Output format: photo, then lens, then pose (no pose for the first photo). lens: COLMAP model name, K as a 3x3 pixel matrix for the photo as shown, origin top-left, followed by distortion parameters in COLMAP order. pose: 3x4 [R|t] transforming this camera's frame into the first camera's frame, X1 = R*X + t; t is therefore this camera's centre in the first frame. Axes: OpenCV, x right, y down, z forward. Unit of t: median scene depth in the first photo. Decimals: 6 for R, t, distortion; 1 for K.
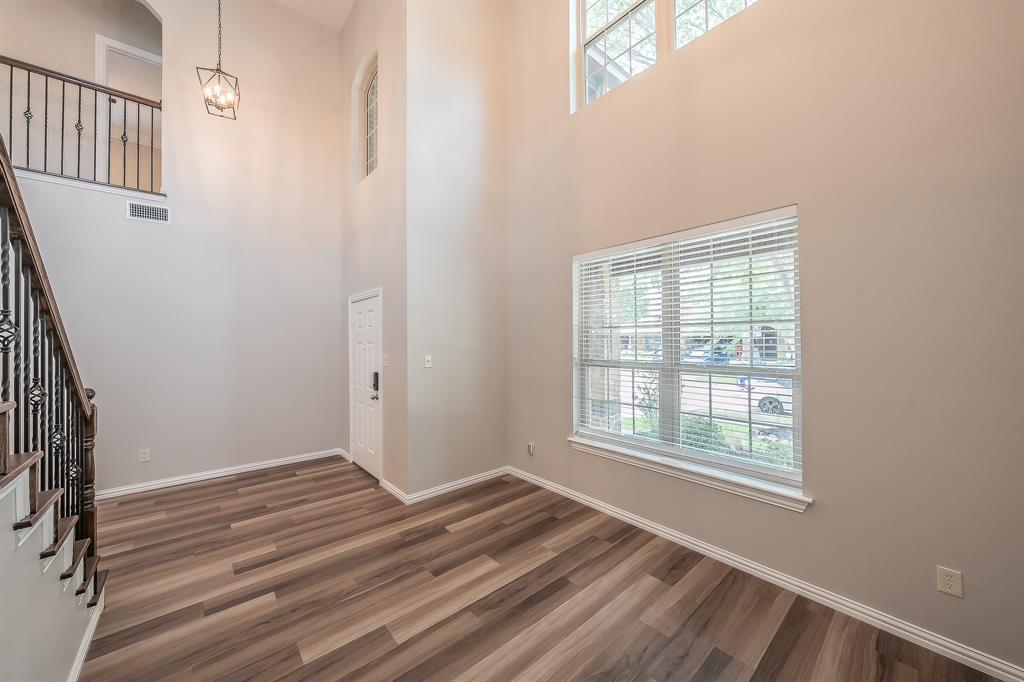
lens RADIAL K [[363.4, 0, 508.4], [0, 363.4, 336.9], [0, 0, 1]] dist [-0.004961, 0.000011]
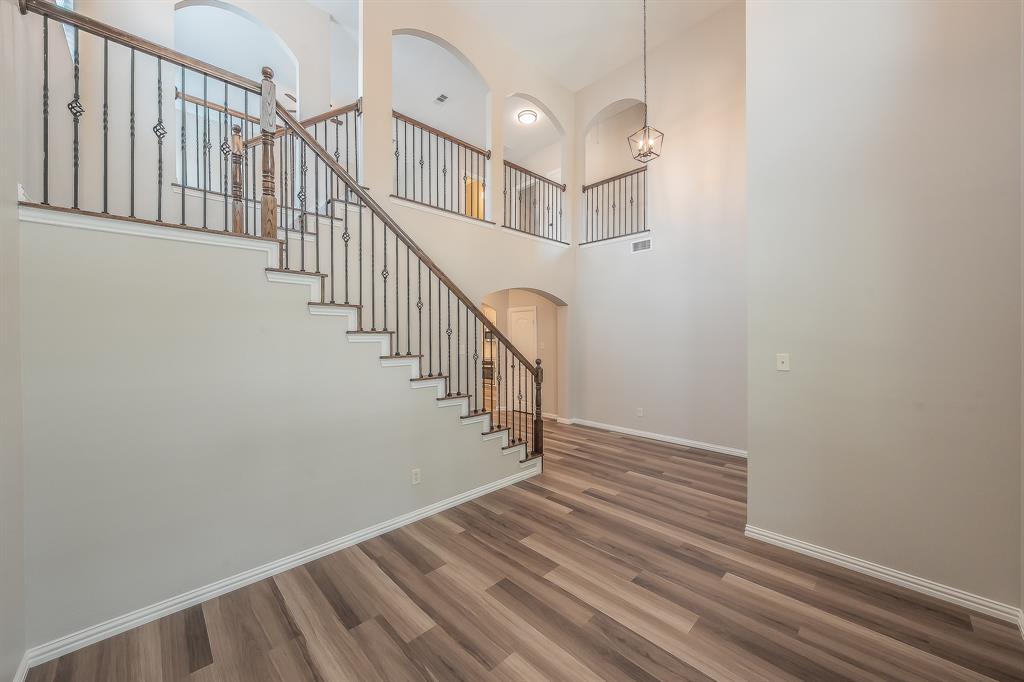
lens RADIAL K [[379.6, 0, 526.1], [0, 379.6, 334.1], [0, 0, 1]] dist [-0.001381, -0.000059]
pose [[0.088729, 0.000131, -0.996056, 0.625783], [0.012663, 0.999919, 0.001259, 0.004663], [0.995975, -0.012725, 0.088720, 0.522422]]
